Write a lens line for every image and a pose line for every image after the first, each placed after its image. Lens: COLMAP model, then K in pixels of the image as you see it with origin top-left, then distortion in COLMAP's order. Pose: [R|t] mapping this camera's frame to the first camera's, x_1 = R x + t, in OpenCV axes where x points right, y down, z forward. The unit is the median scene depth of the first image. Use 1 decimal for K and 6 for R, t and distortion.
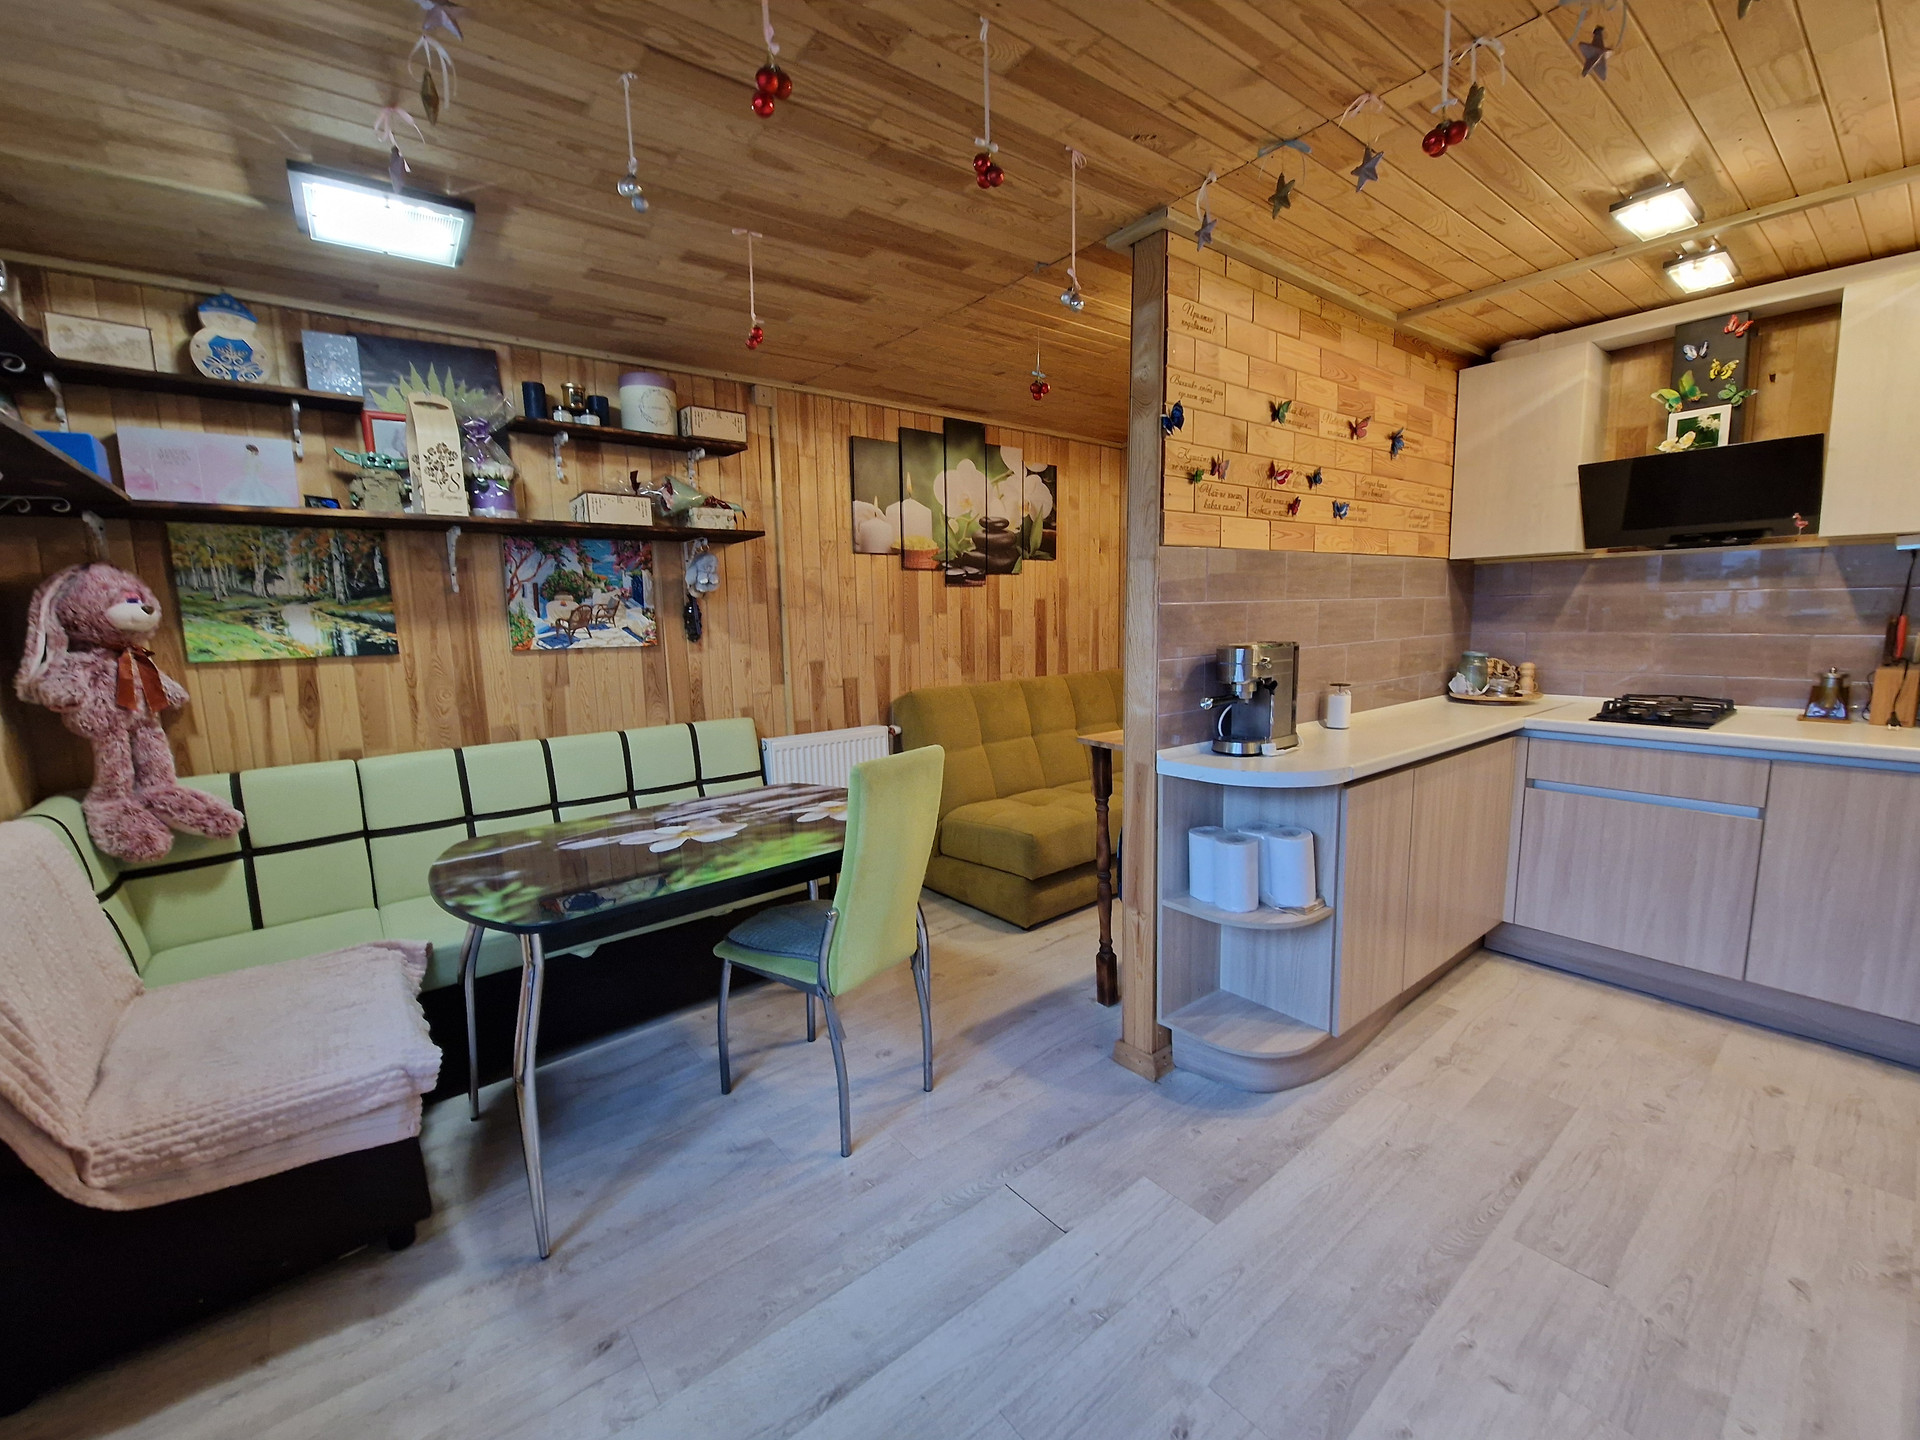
lens RADIAL K [[784.6, 0, 960.0], [0, 784.6, 720.0], [0, 0, 1]] dist [0.014834, -0.010269]
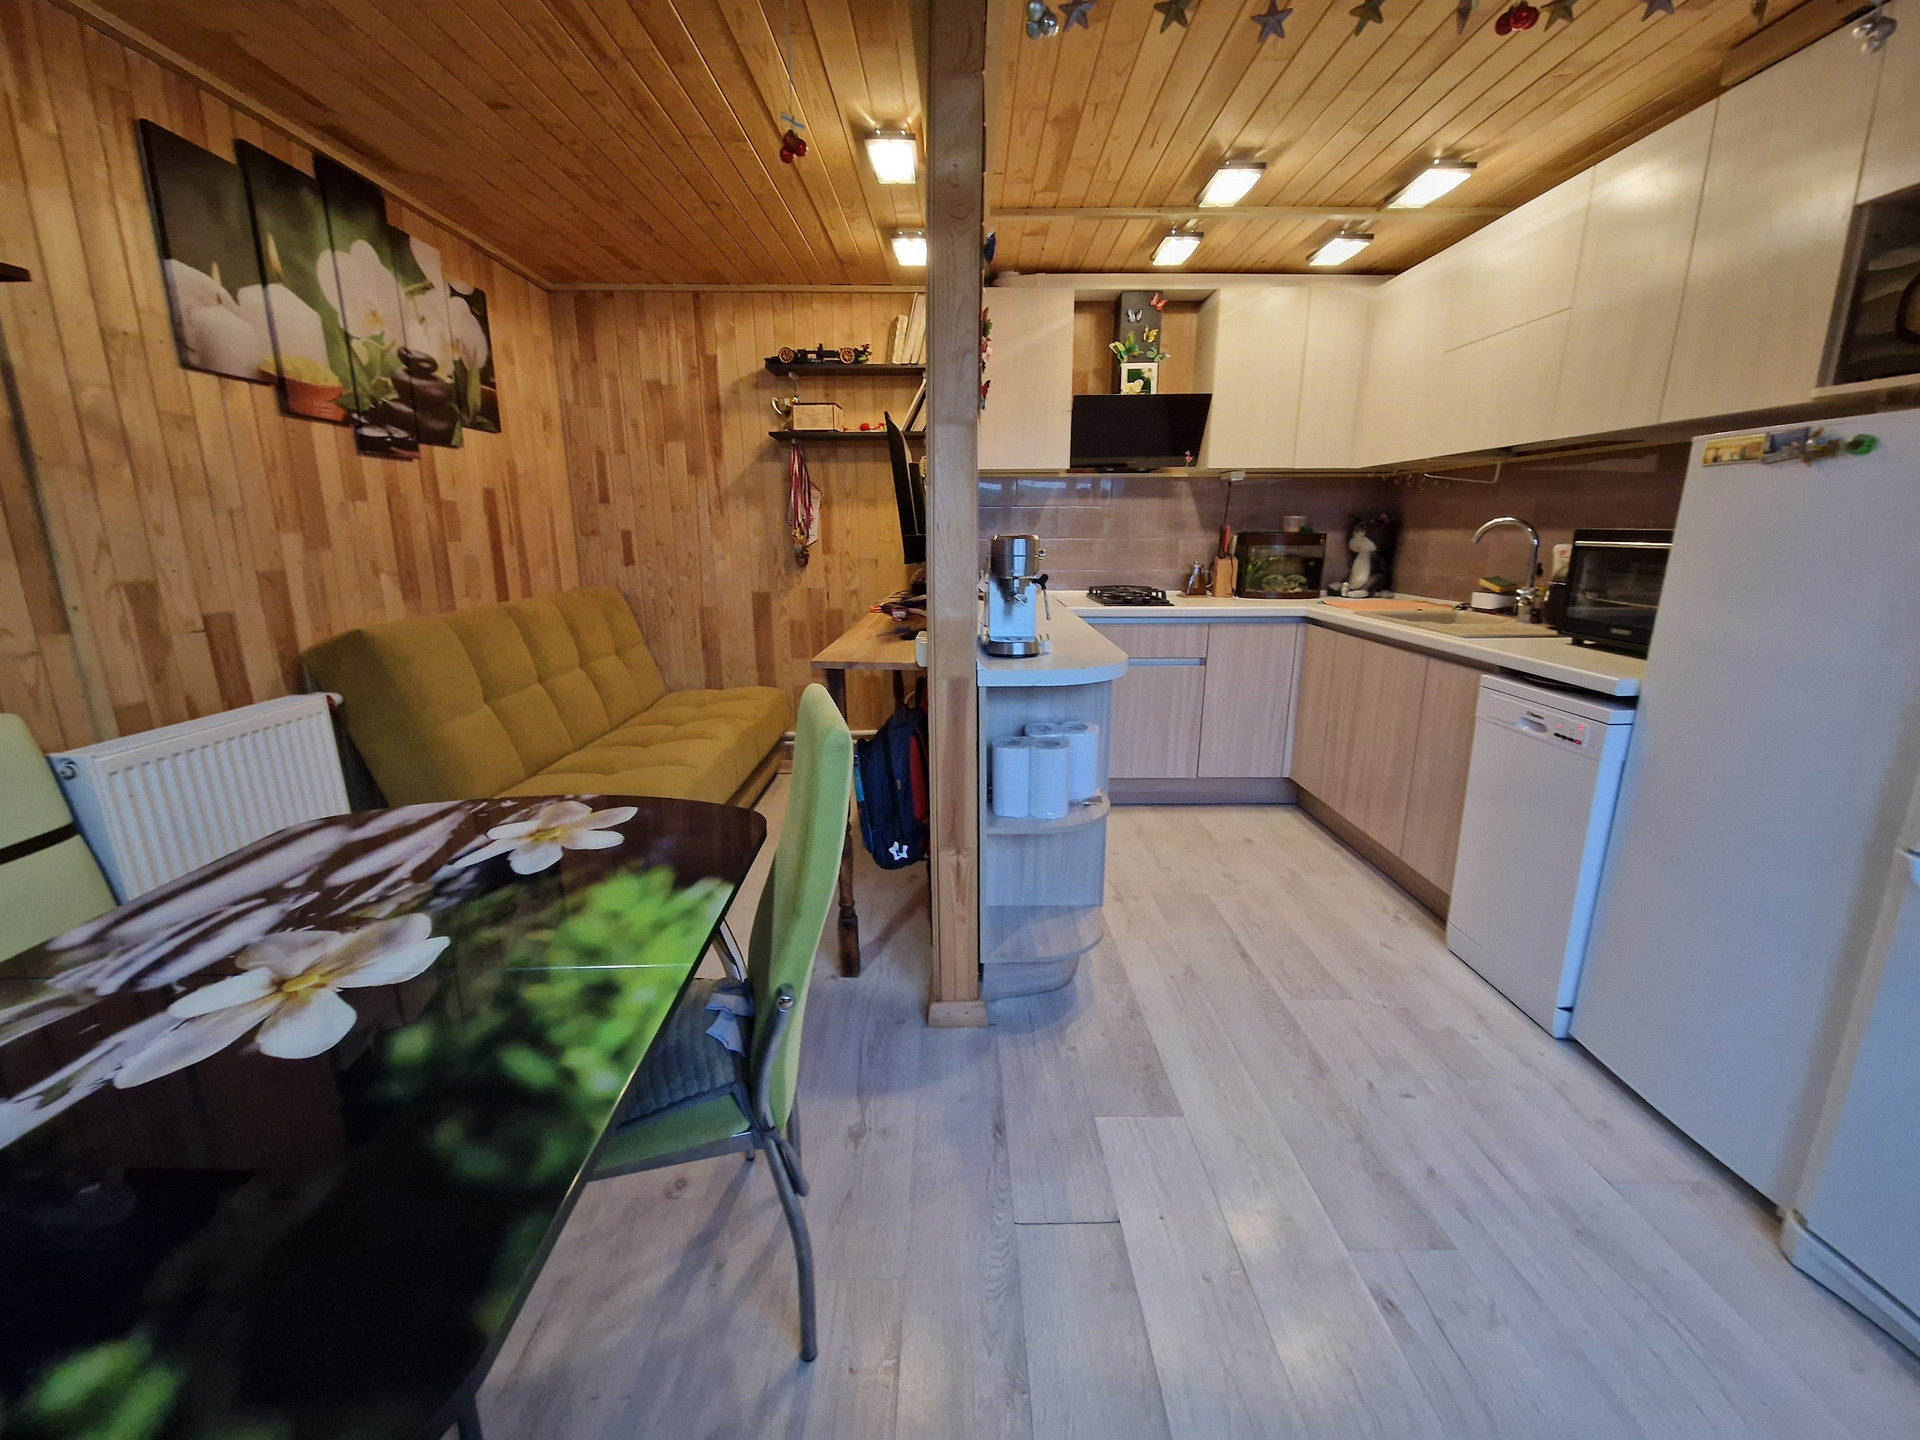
lens RADIAL K [[785.2, 0, 965.1], [0, 785.2, 720.2], [0, 0, 1]] dist [0.002763, -0.004436]
pose [[0.620027, -0.164213, 0.767203, -0.252324], [0.094212, 0.986359, 0.134982, -0.007274], [-0.778903, -0.011413, 0.627040, 0.286732]]
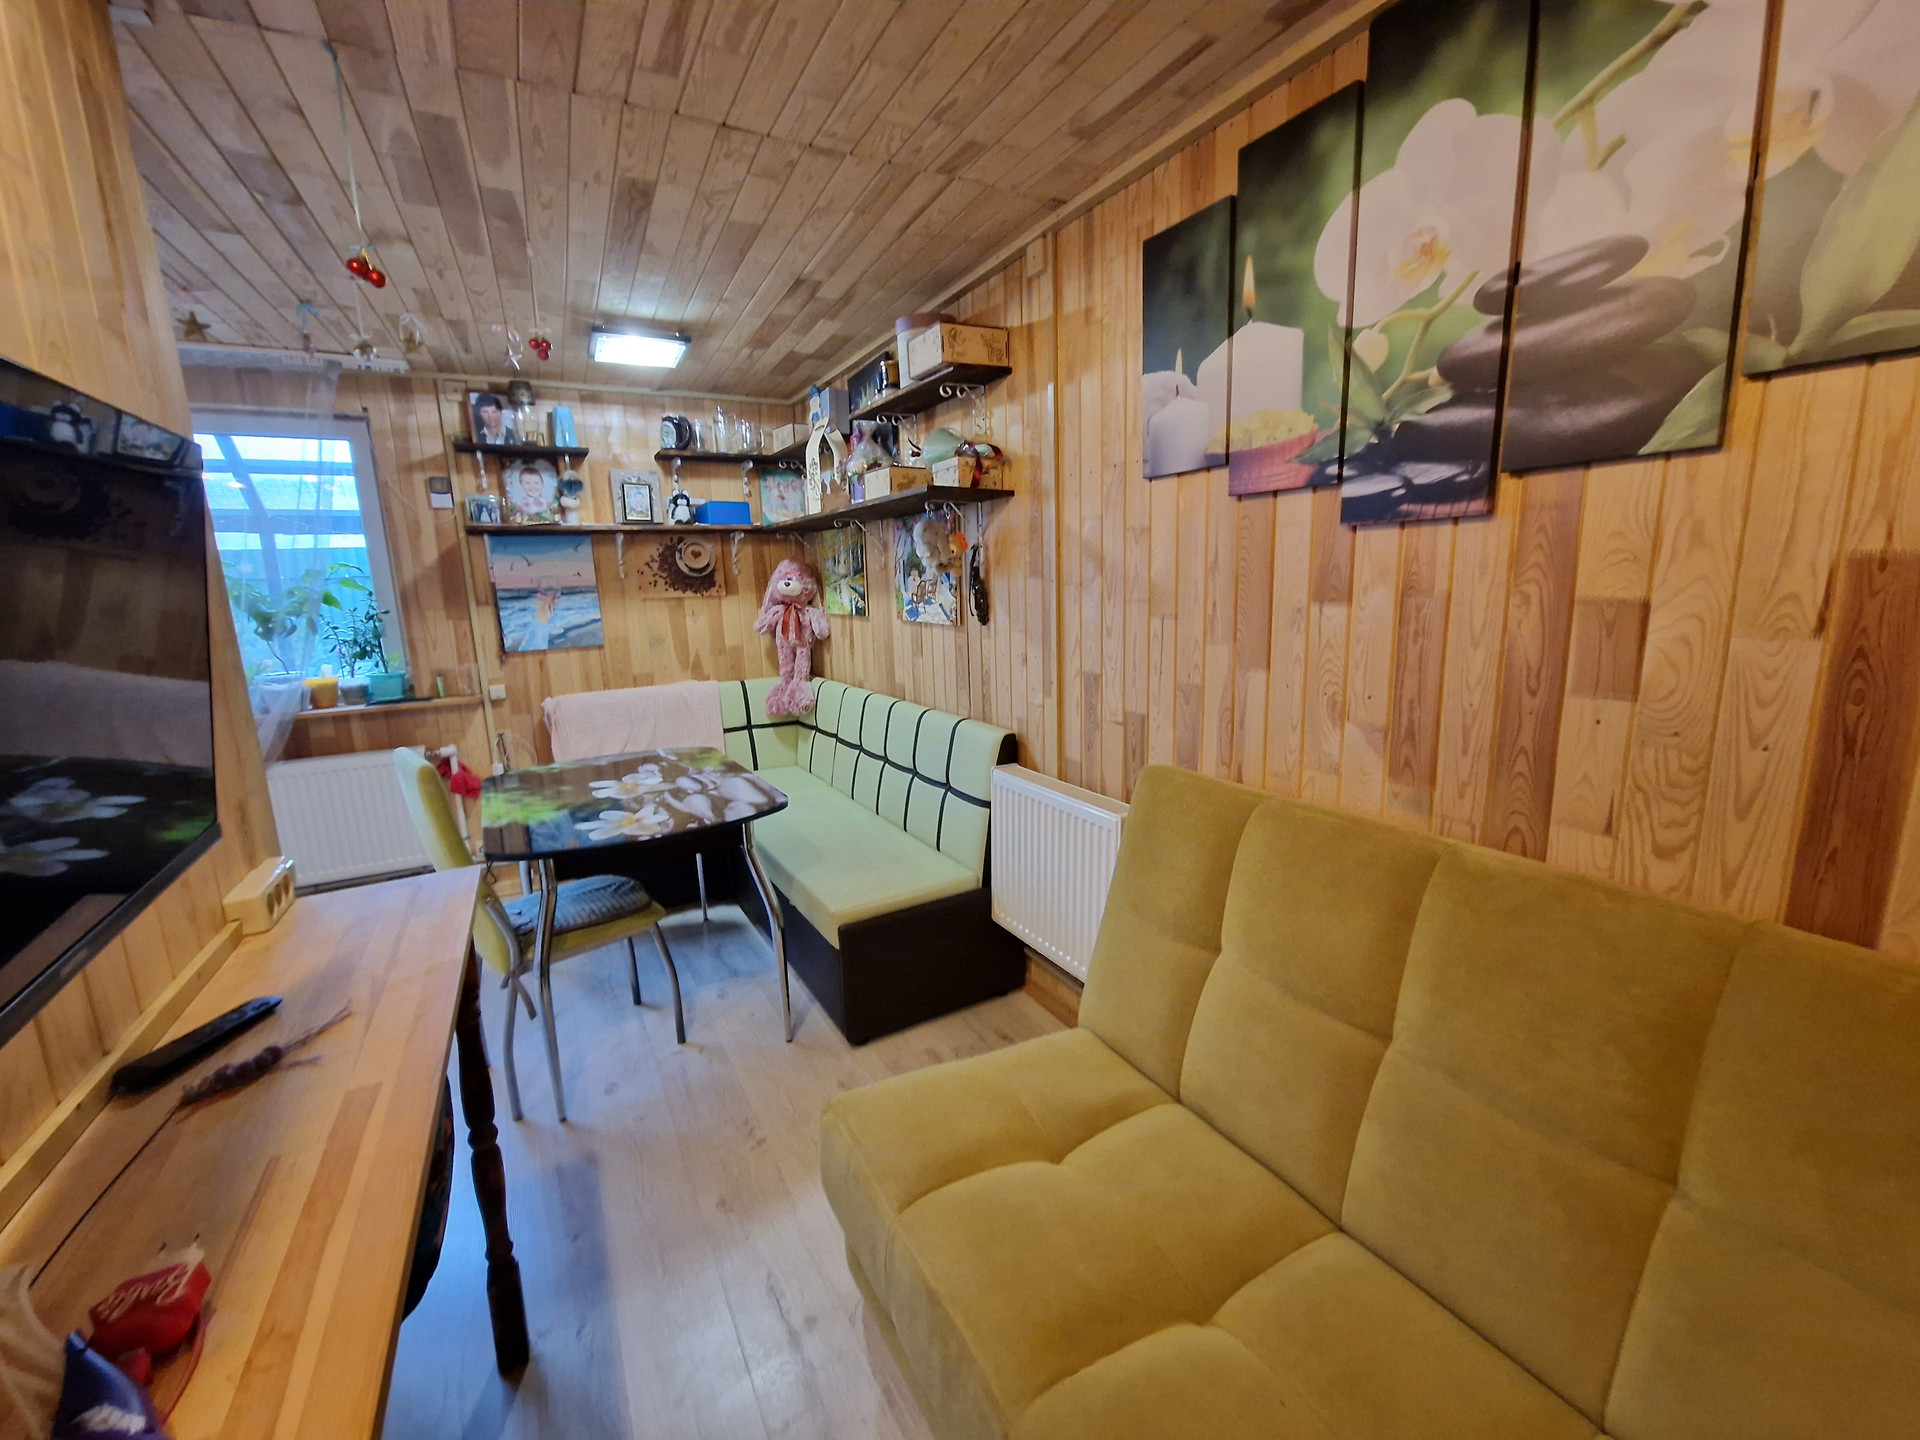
lens RADIAL K [[784.6, 0, 960.0], [0, 784.6, 720.0], [0, 0, 1]] dist [0.014834, -0.010269]
pose [[-0.170287, 0.205885, -0.963646, 0.427049], [-0.100457, 0.969207, 0.224825, -0.165874], [0.980260, 0.135090, -0.144361, 0.991020]]
